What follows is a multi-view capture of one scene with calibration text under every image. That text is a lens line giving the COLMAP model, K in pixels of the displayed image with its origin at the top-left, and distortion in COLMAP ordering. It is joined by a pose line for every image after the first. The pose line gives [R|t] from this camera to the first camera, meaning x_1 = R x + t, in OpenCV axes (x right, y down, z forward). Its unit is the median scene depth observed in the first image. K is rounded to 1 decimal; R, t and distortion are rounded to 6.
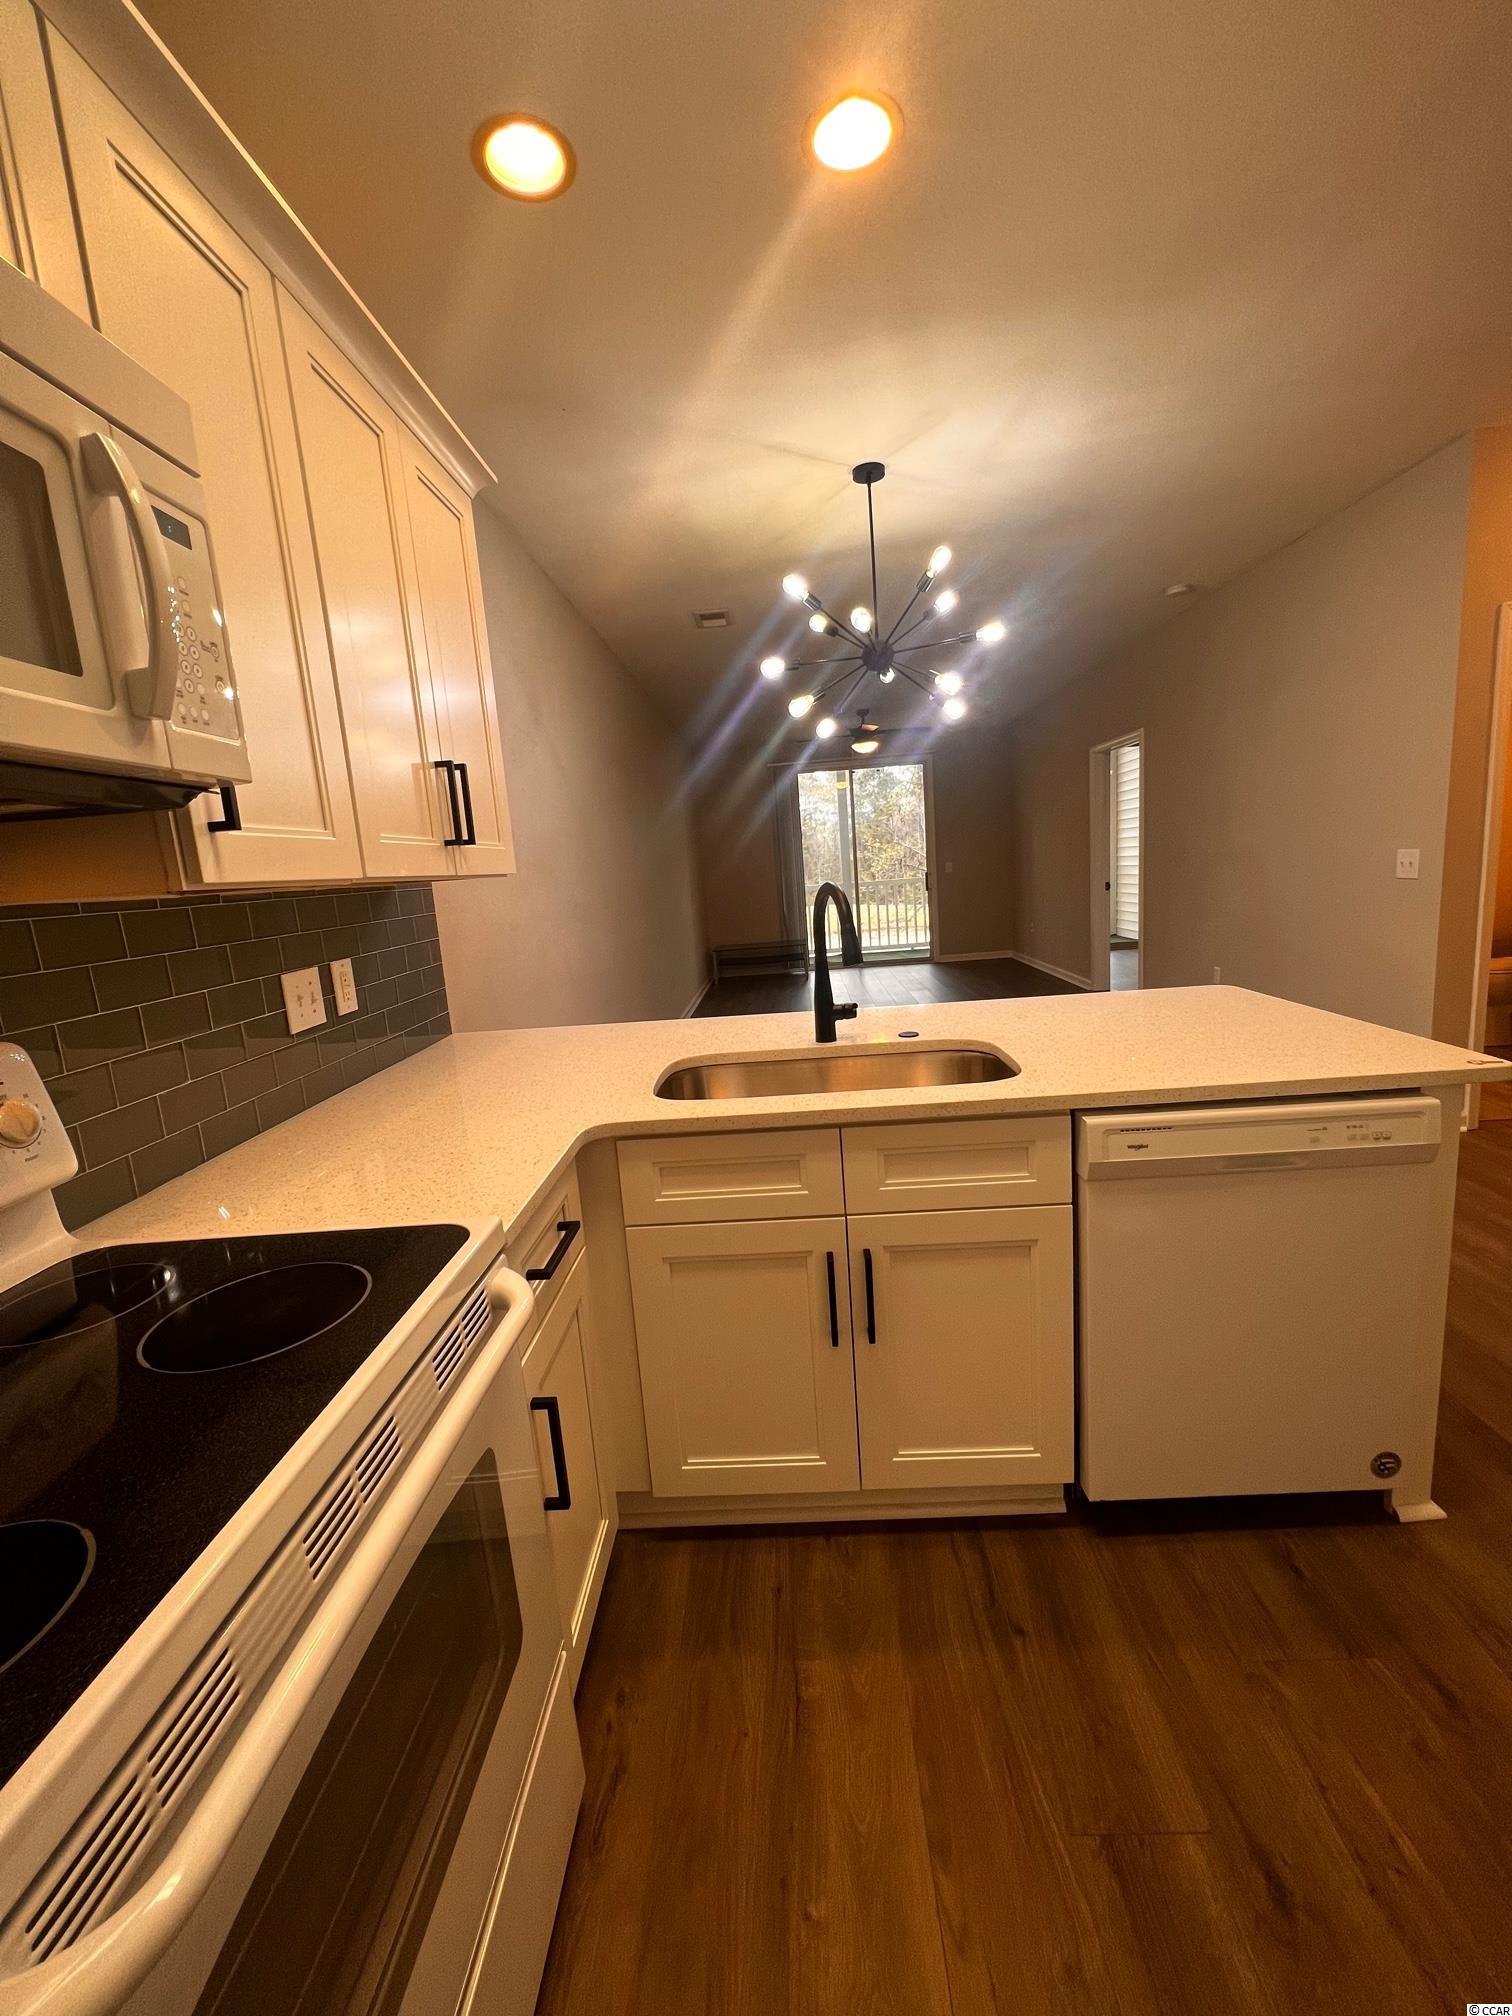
lens RADIAL K [[809.6, 0, 761.4], [0, 809.6, 1006.5], [0, 0, 1]] dist [-0.001089, 0.000444]
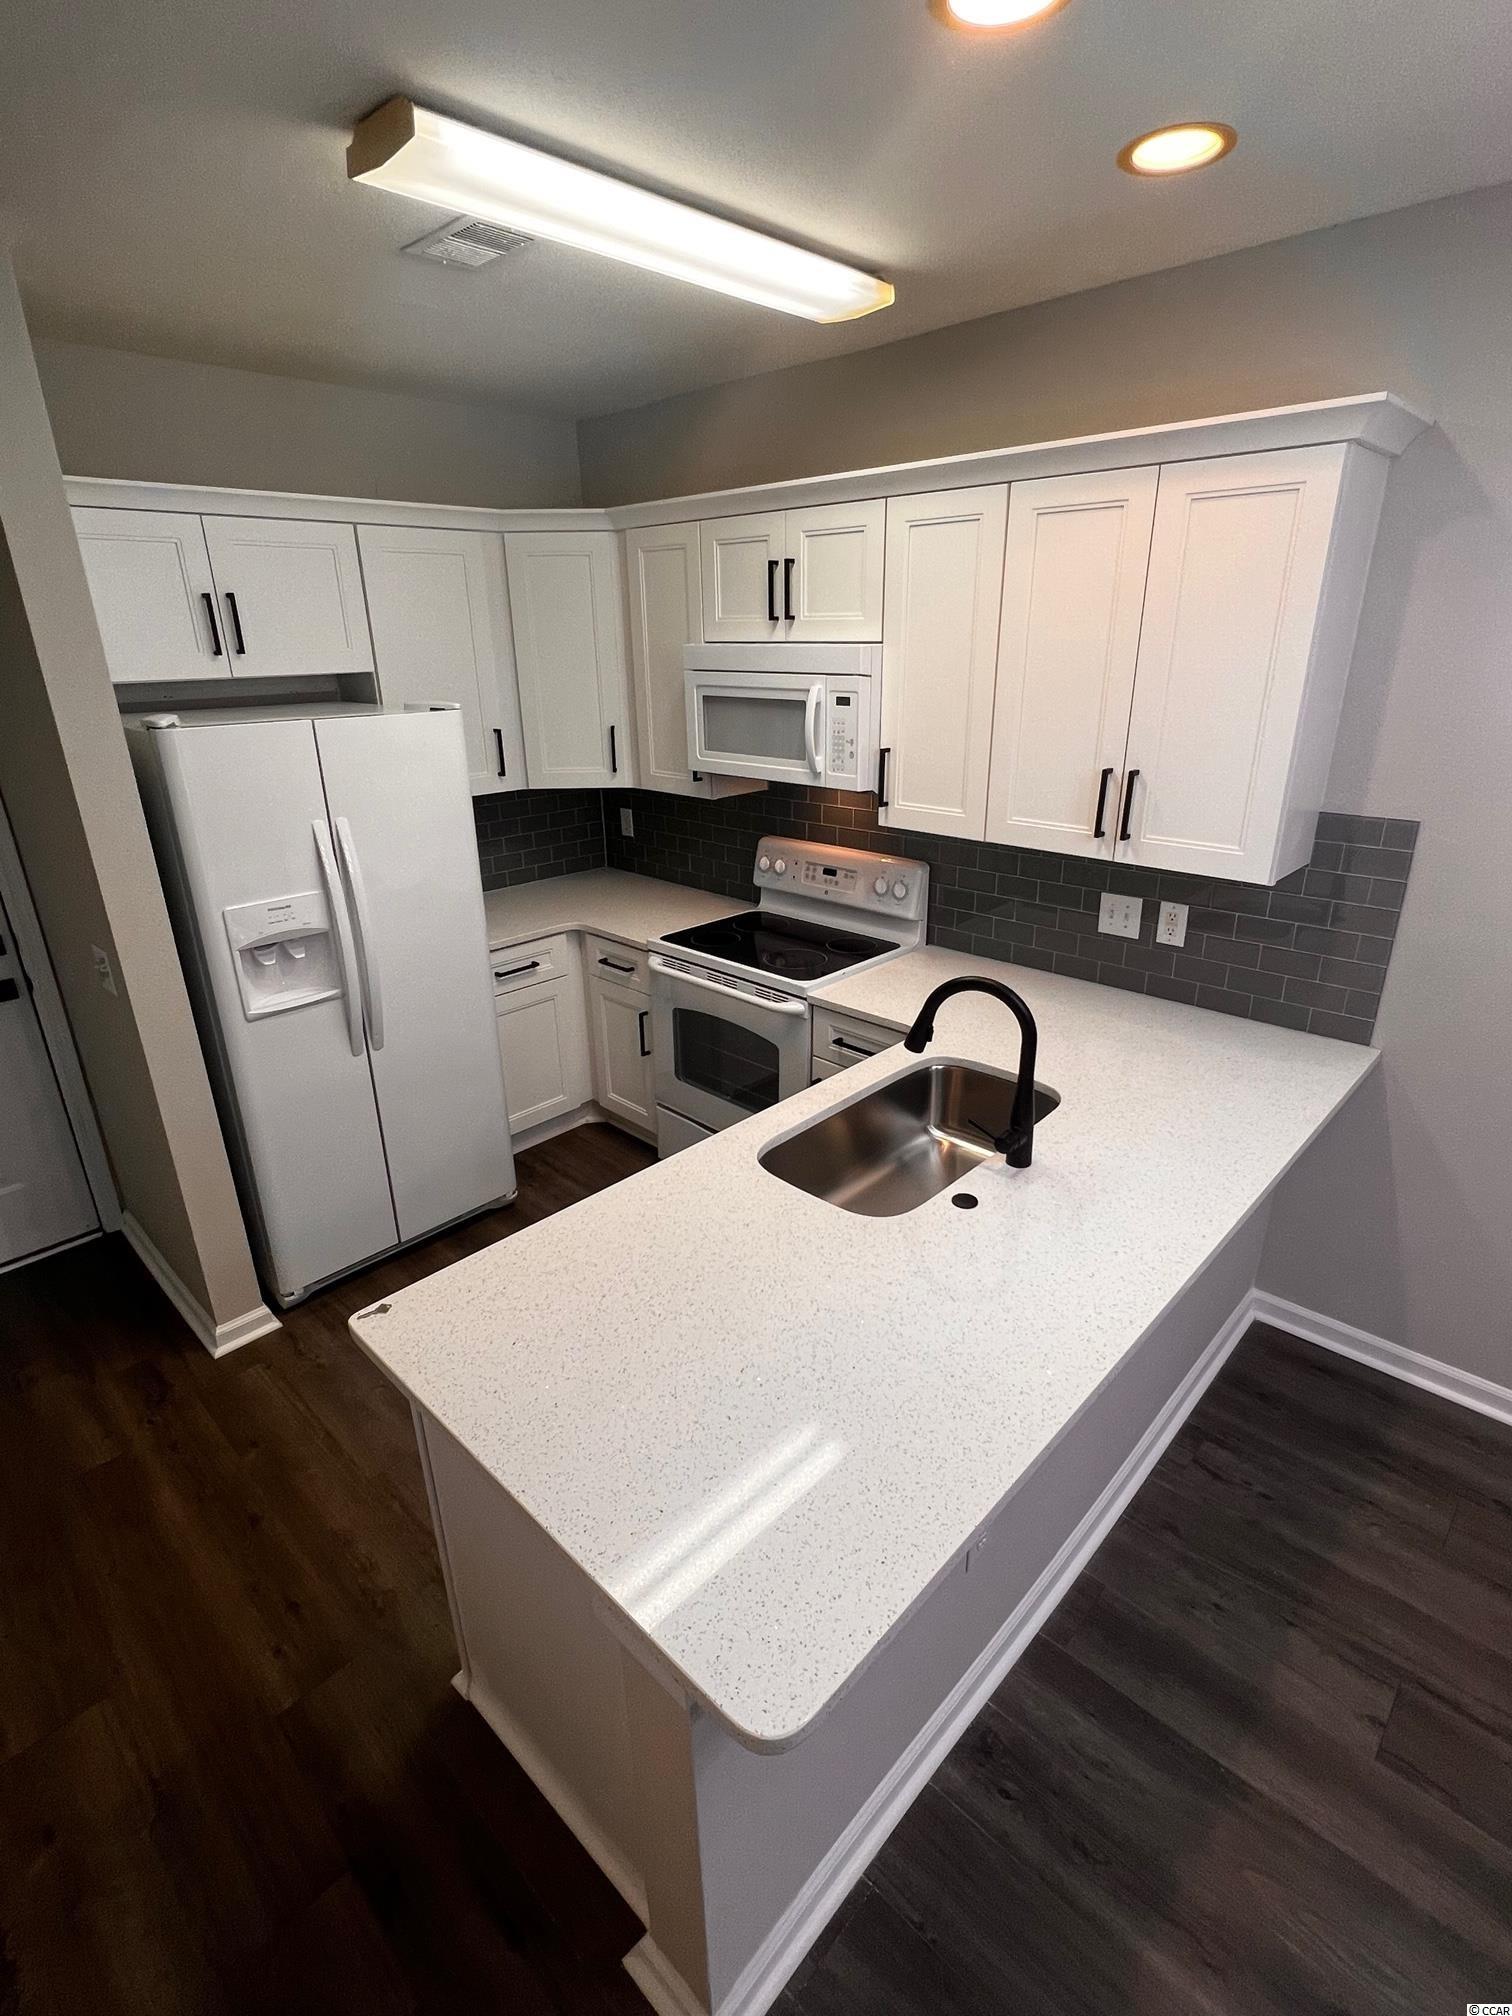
lens RADIAL K [[962.5, 0, 764.8], [0, 962.5, 1007.2], [0, 0, 1]] dist [-0.000223, 0.000209]
pose [[-0.662250, 0.346537, -0.664333, 0.996395], [-0.065763, 0.856321, 0.512240, -0.677789], [0.746392, 0.382919, -0.544309, 1.488025]]
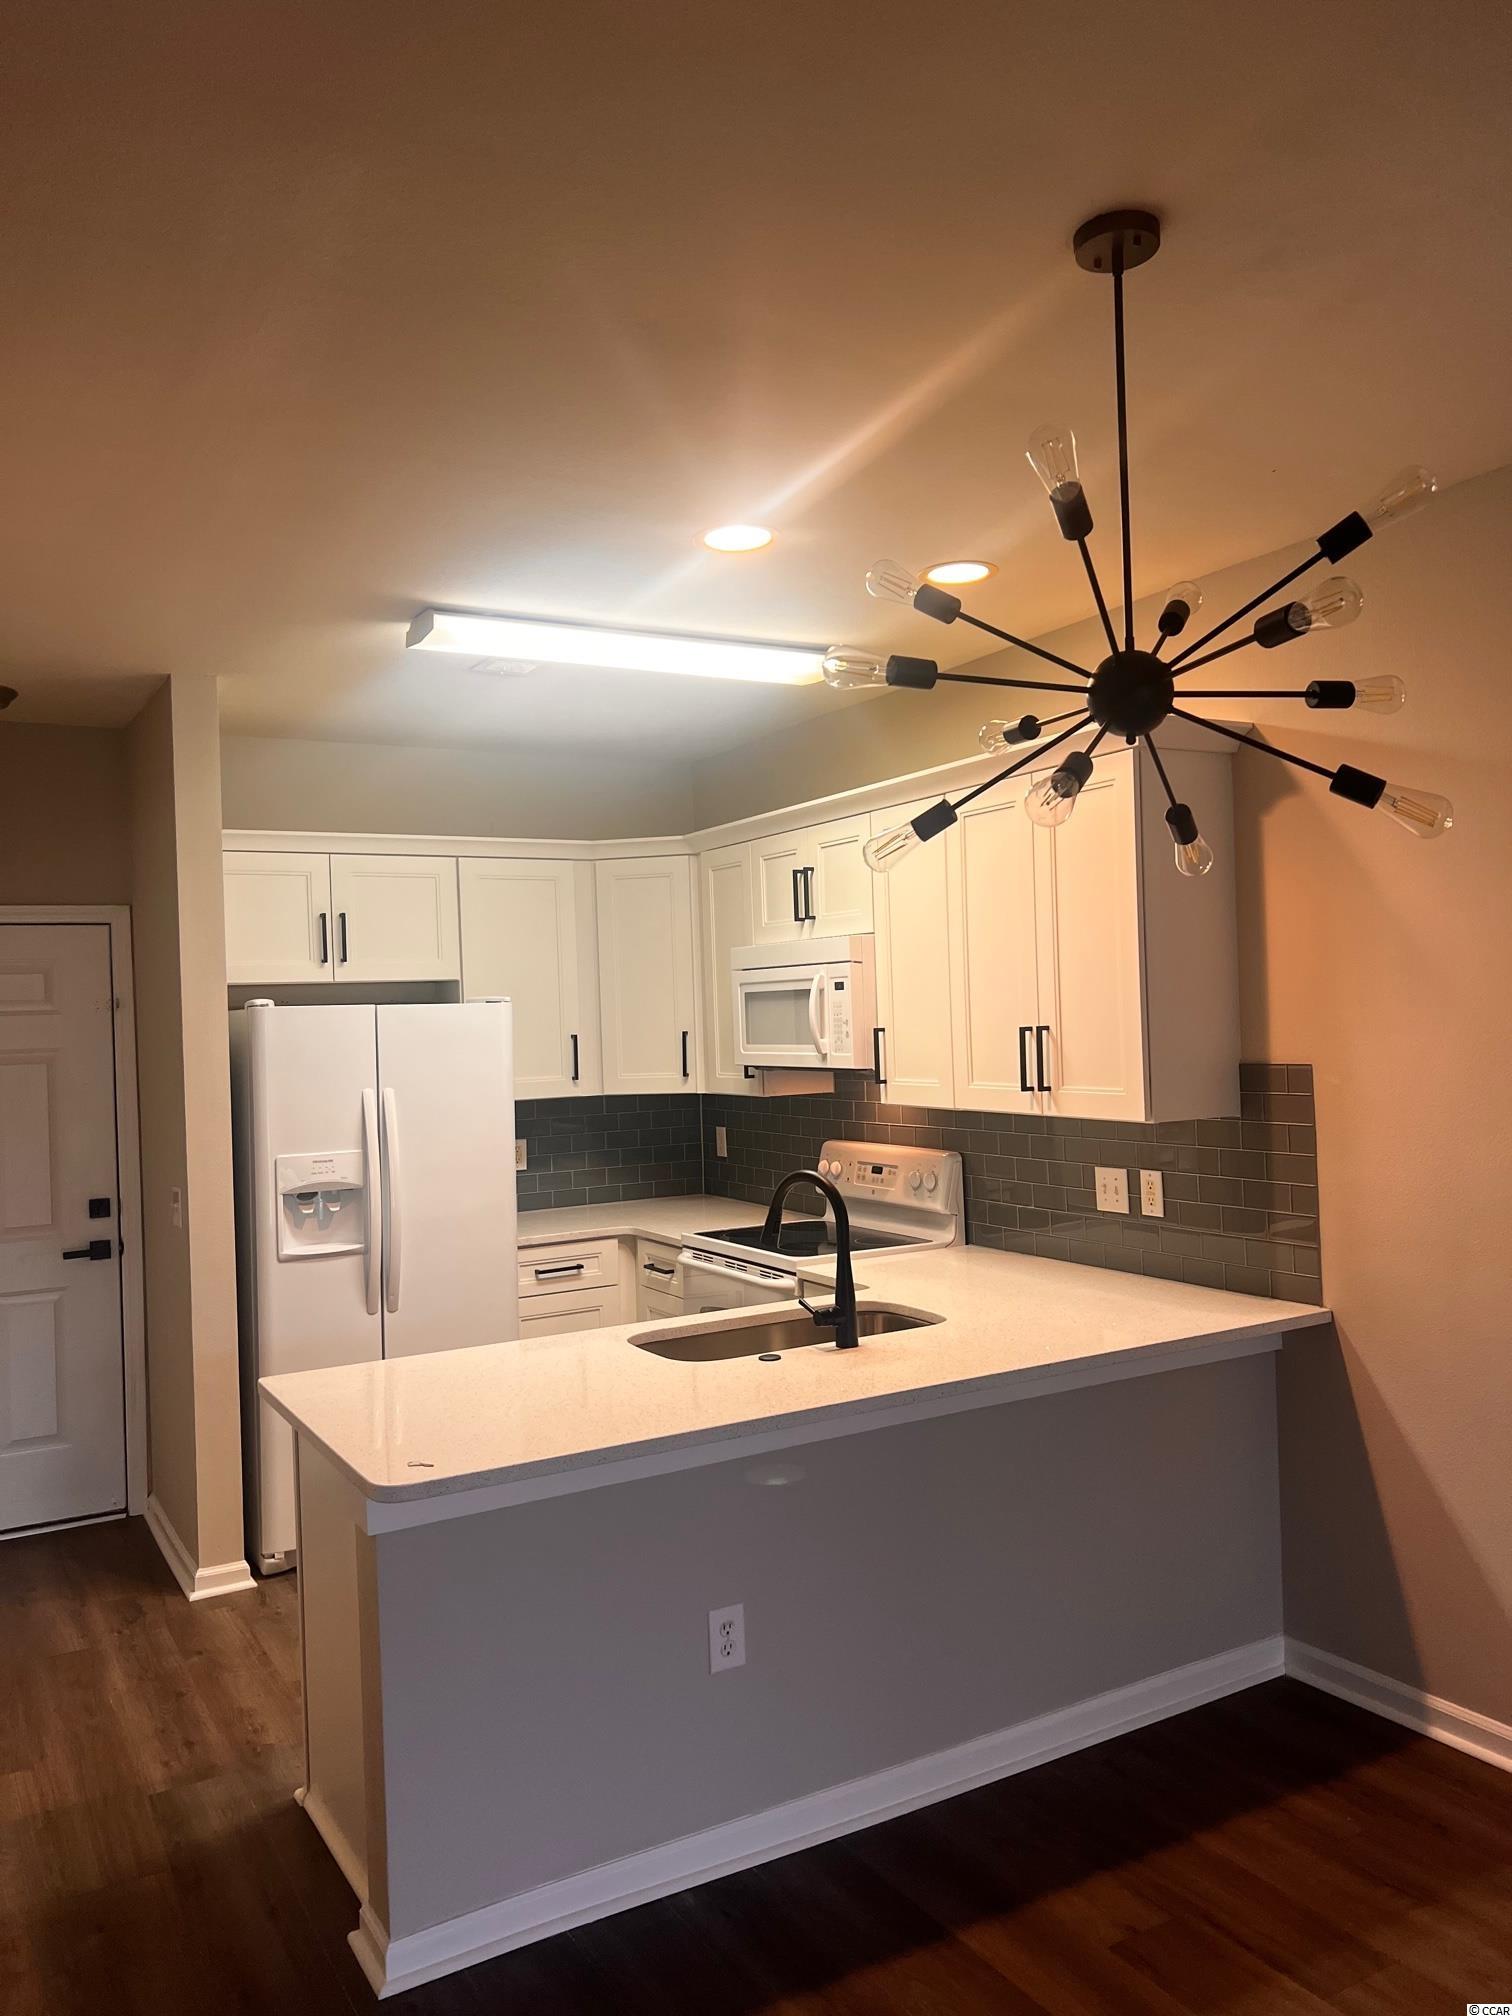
lens RADIAL K [[1523.4, 0, 804.3], [0, 1523.4, 996.6], [0, 0, 1]] dist [0.003555, -0.008136]
pose [[-0.831905, 0.096385, -0.546483, 1.184544], [0.000919, 0.985038, 0.172336, -0.745484], [0.554917, 0.142865, -0.819547, 2.693163]]
